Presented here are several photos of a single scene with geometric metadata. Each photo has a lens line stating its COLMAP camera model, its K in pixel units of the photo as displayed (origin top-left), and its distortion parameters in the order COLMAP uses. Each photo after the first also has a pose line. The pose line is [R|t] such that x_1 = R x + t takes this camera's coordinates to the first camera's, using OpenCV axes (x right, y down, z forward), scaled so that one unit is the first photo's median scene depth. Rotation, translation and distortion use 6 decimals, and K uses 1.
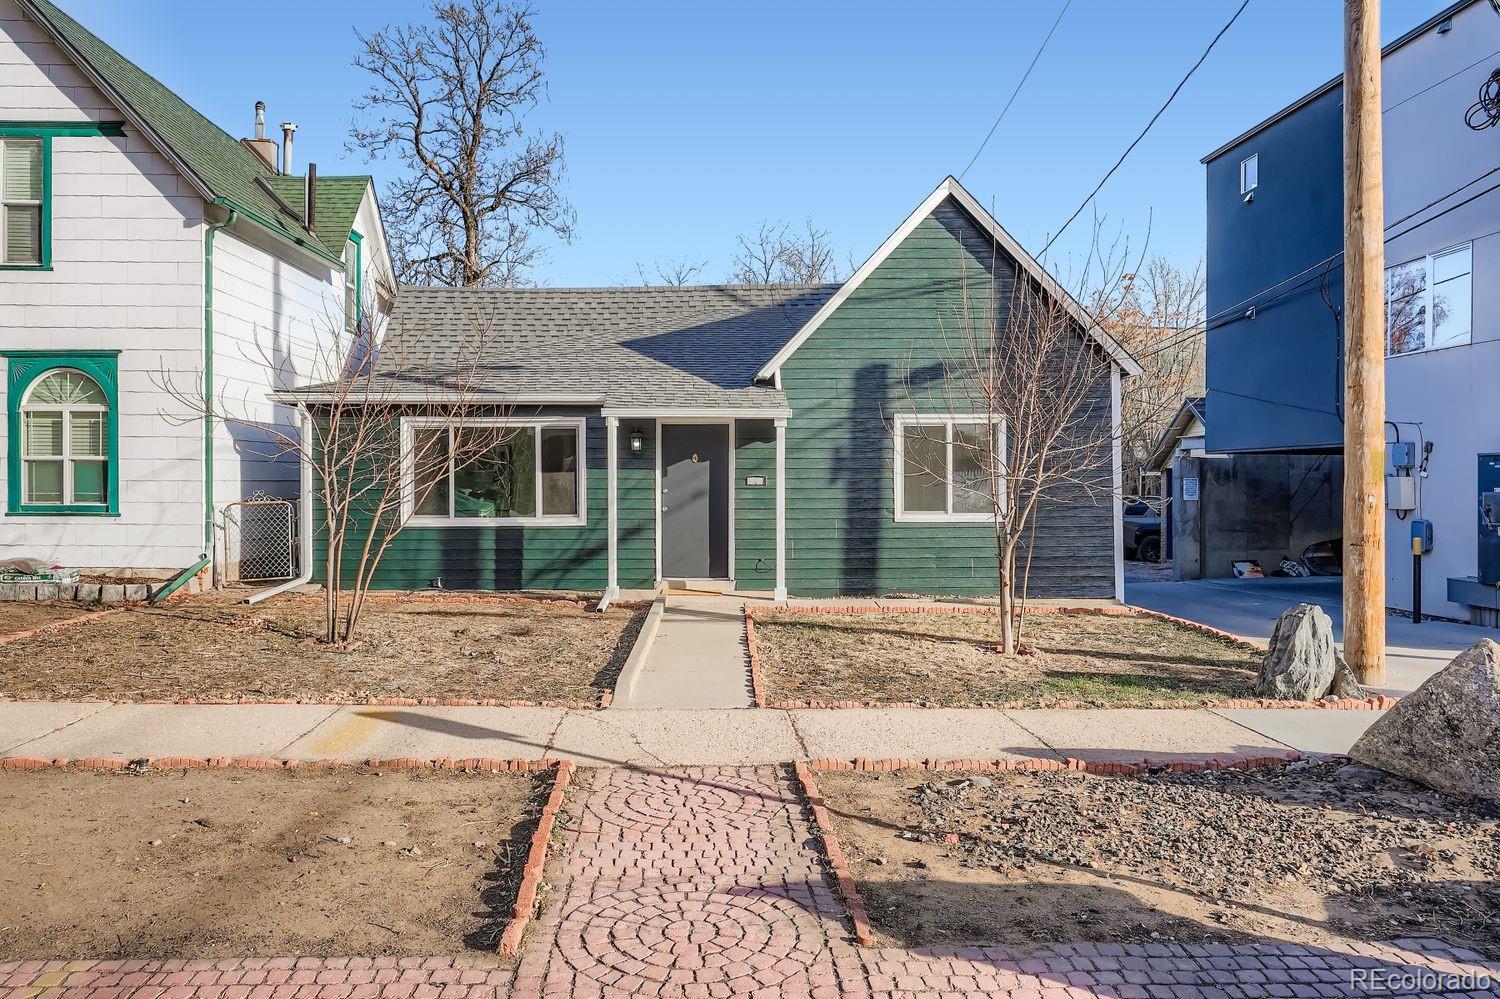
lens RADIAL K [[1131.8, 0, 753.5], [0, 1131.8, 493.4], [0, 0, 1]] dist [-0.005559, 0.013166]
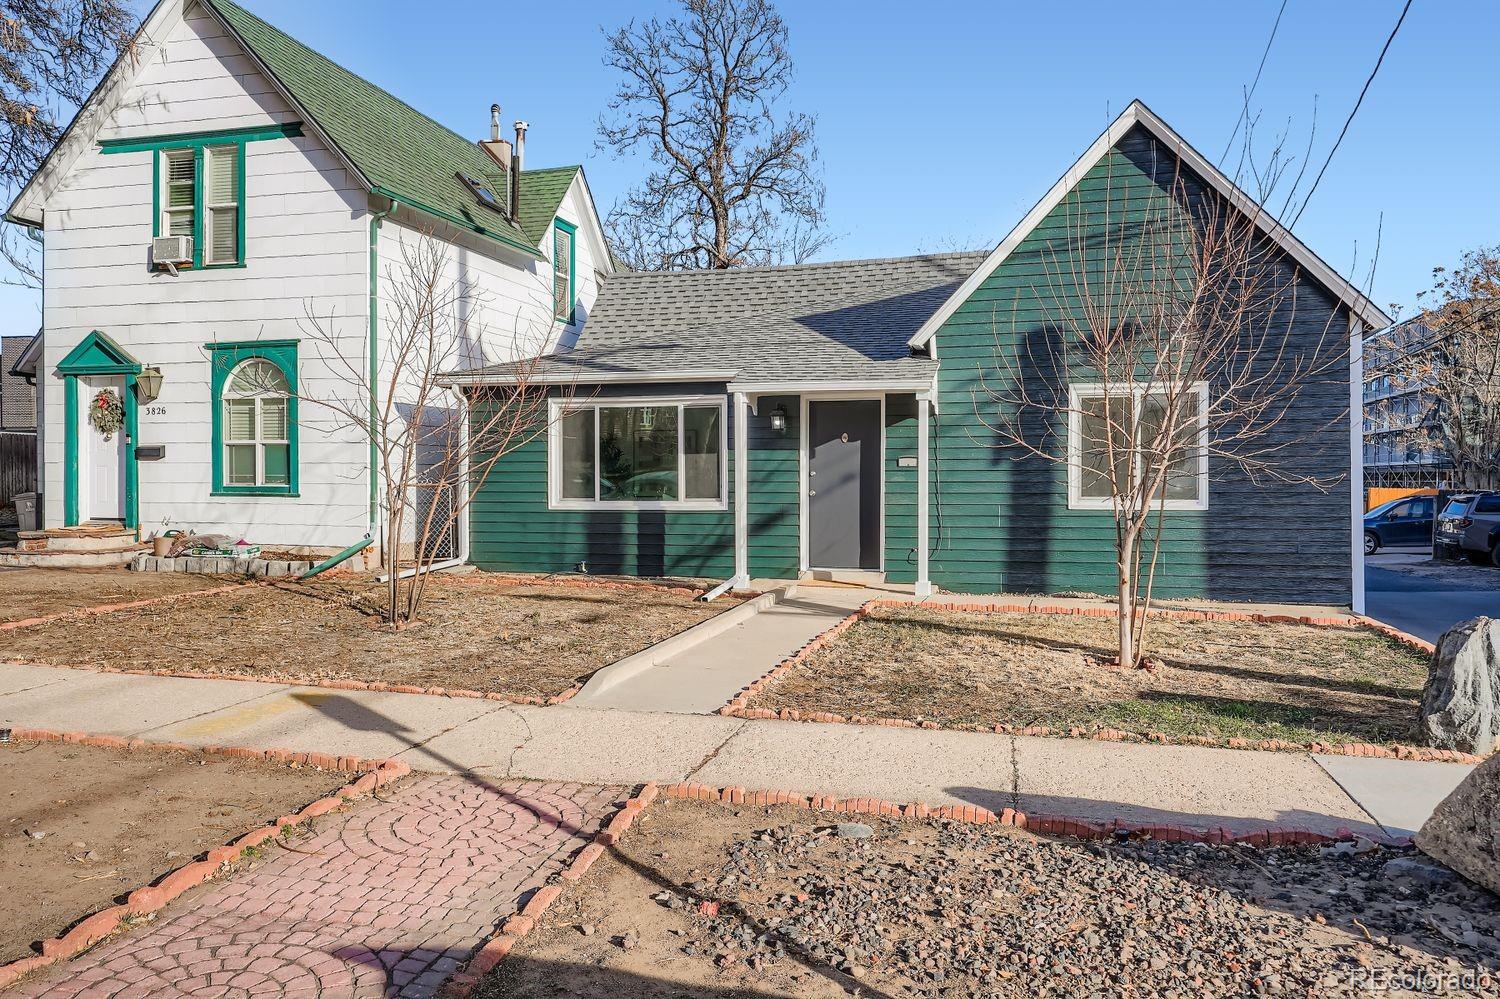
lens RADIAL K [[1131.8, 0, 748.3], [0, 1131.8, 503.2], [0, 0, 1]] dist [-0.005559, 0.013166]
pose [[0.957523, 0.007276, -0.288266, 0.140746], [-0.003748, 0.999911, 0.012789, 0.010562], [0.288334, -0.011165, 0.957465, 0.103433]]
